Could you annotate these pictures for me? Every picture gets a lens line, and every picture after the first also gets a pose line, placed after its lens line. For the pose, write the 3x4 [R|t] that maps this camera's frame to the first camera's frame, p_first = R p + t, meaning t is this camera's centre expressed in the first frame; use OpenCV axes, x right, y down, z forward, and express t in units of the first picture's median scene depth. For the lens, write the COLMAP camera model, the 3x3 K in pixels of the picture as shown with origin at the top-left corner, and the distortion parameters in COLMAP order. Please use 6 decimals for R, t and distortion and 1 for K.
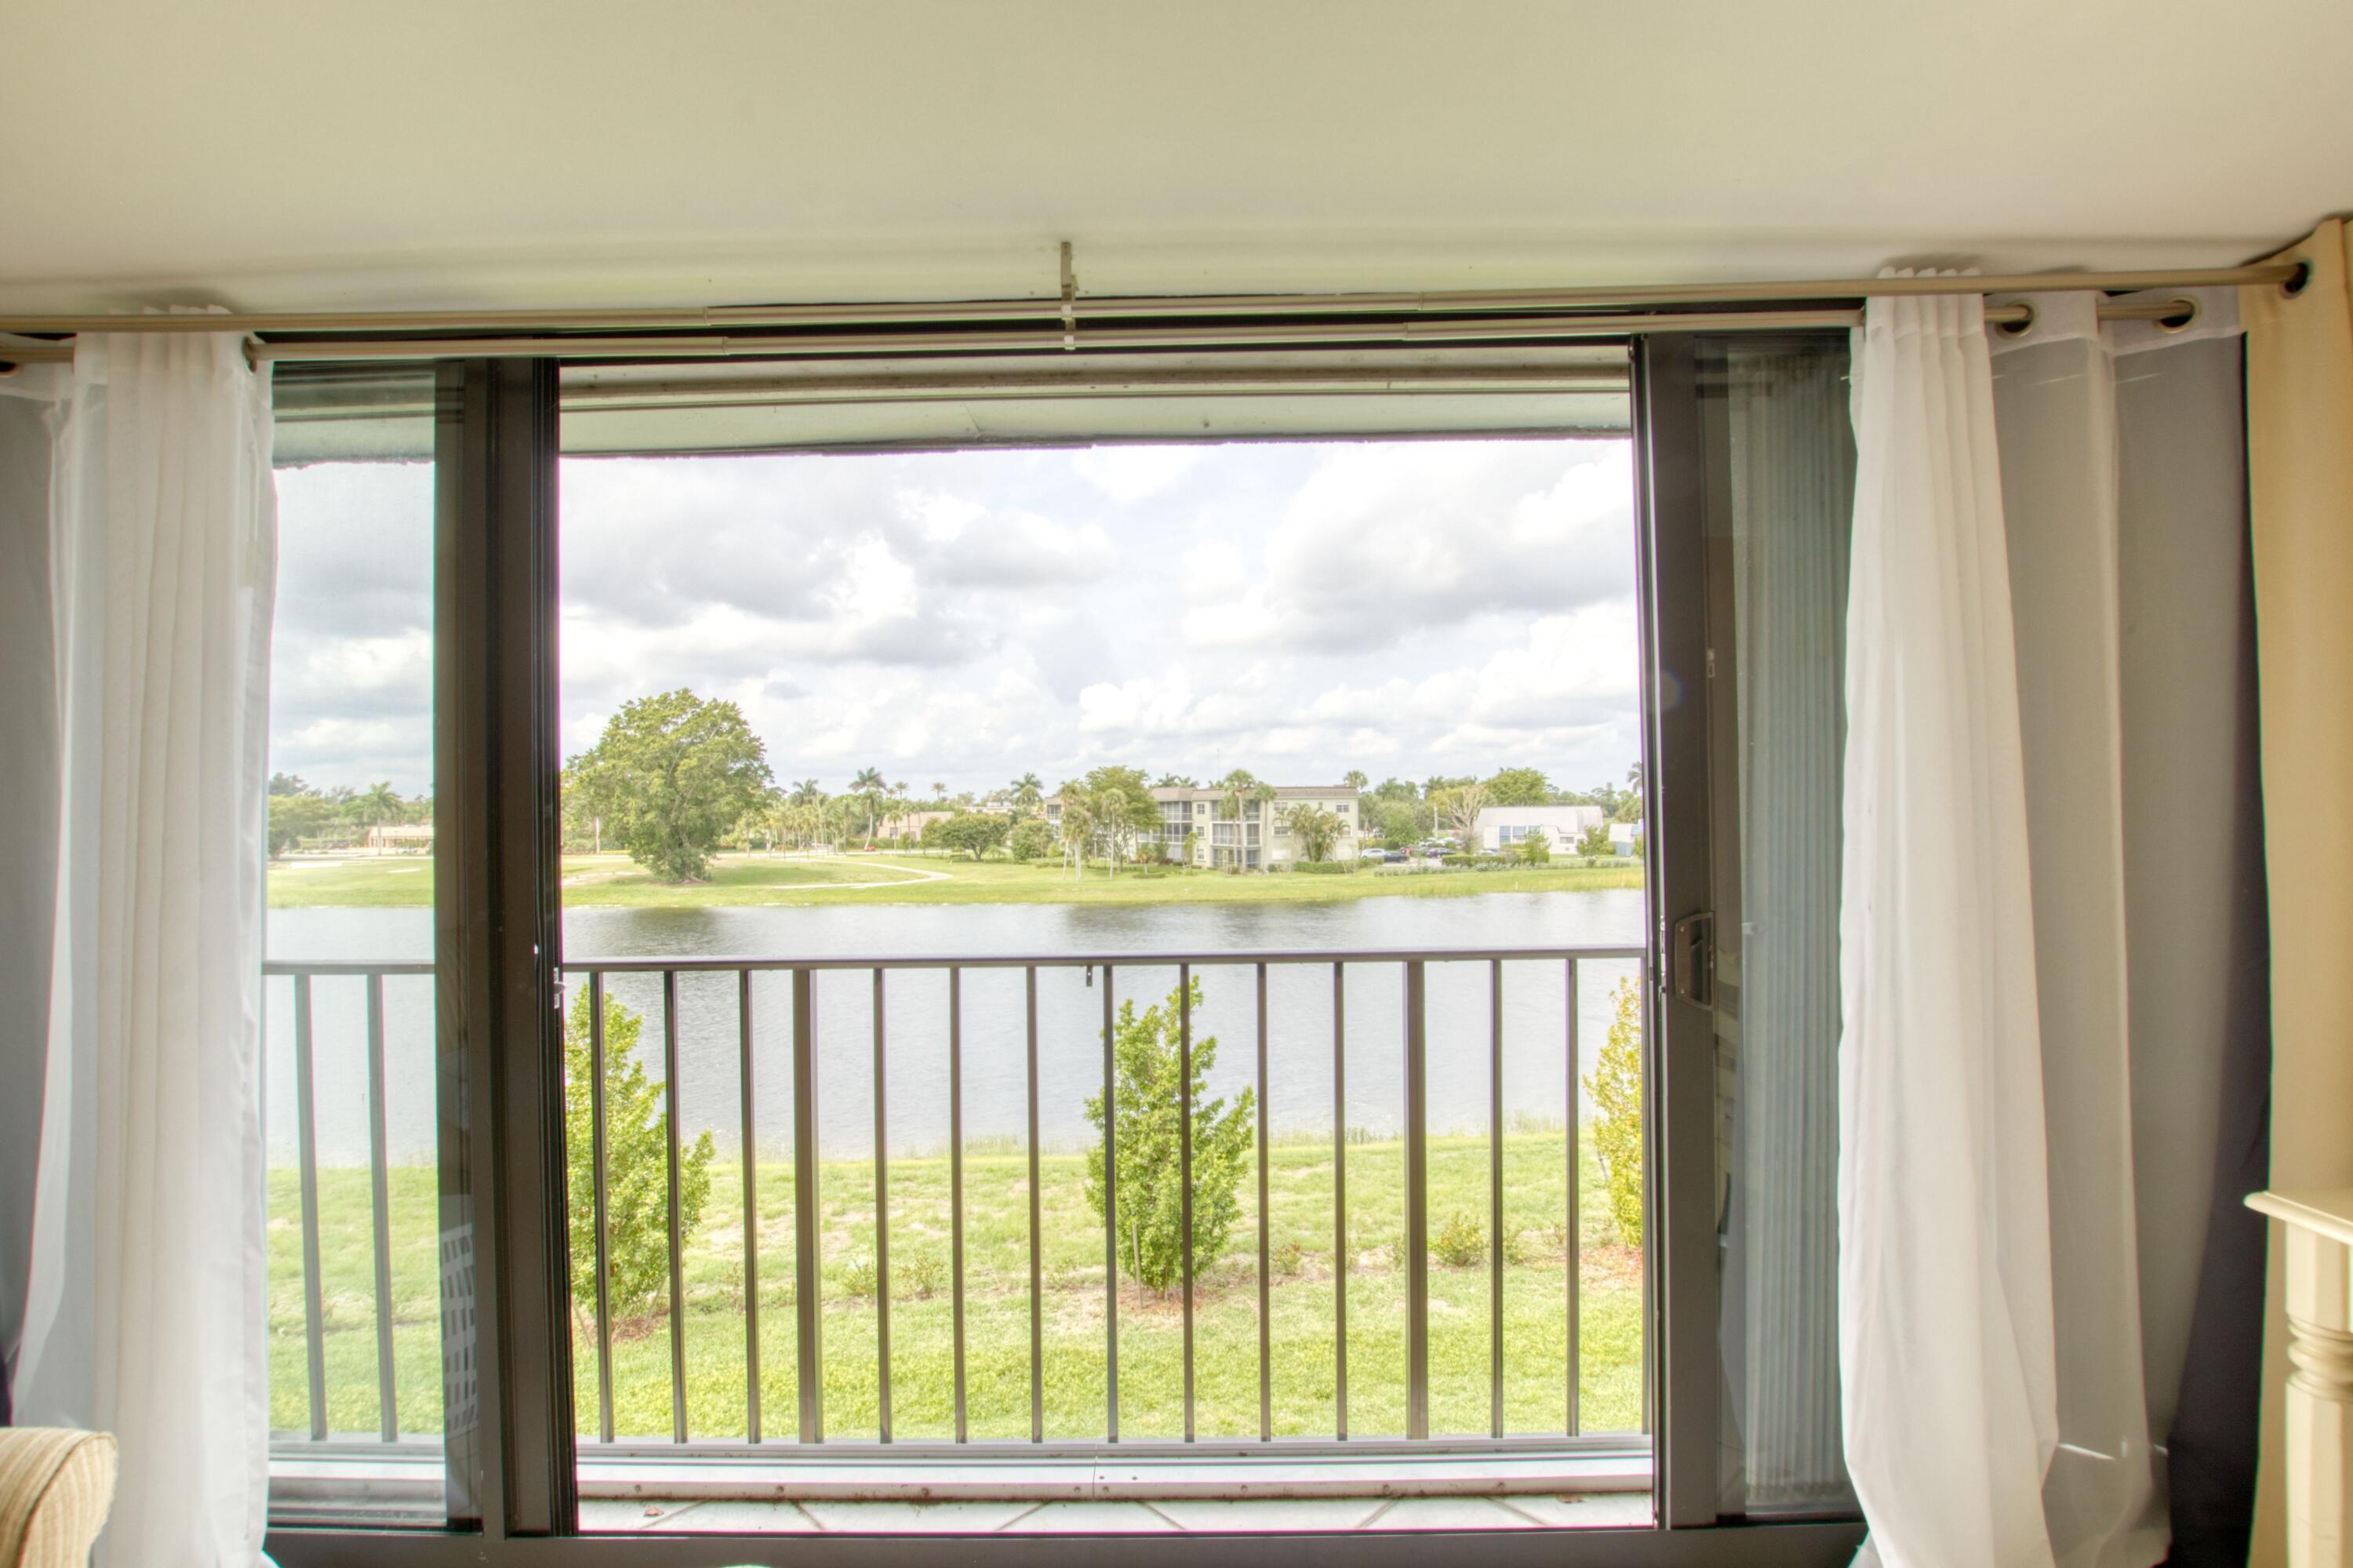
lens RADIAL K [[1090.9, 0, 1167.9], [0, 1090.9, 798.9], [0, 0, 1]] dist [-0.039822, 0.006006]
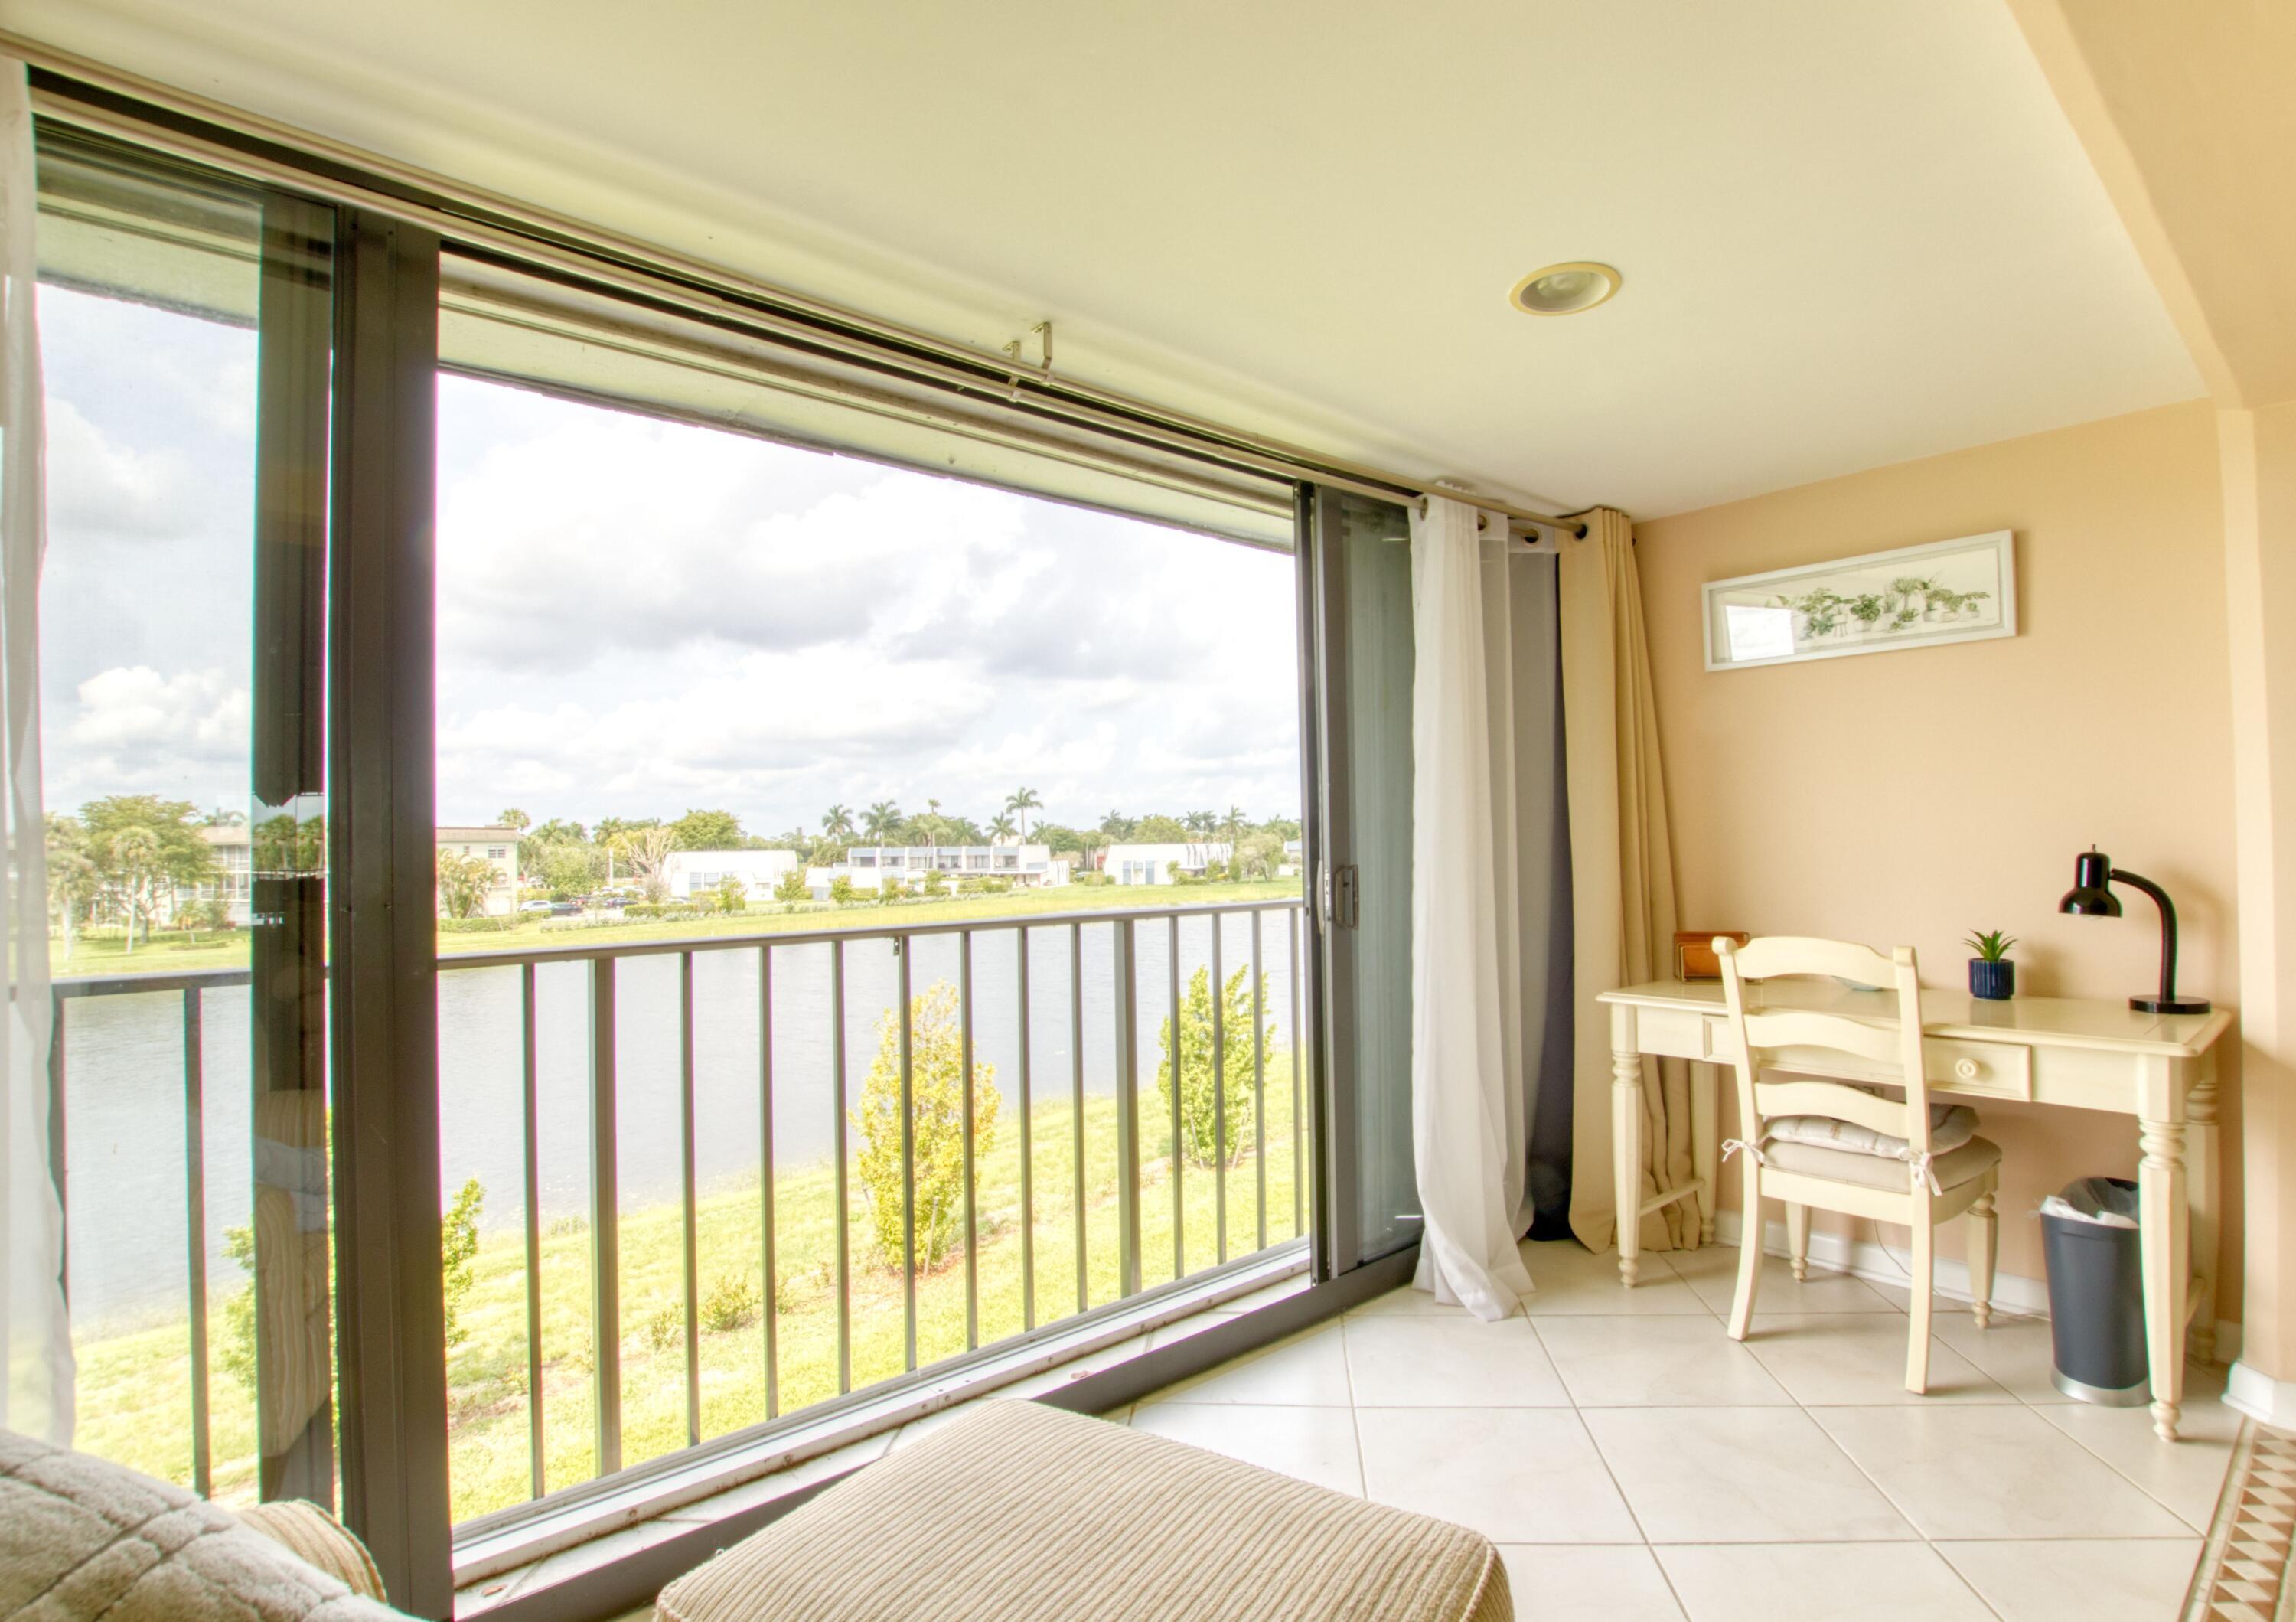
lens RADIAL K [[1190.5, 0, 1151.1], [0, 1190.5, 836.7], [0, 0, 1]] dist [-0.046004, -0.001174]
pose [[0.740664, 0.009838, 0.671803, -0.149781], [-0.001276, 0.999912, -0.013237, 0.014747], [-0.671874, 0.008947, 0.740611, -0.011973]]
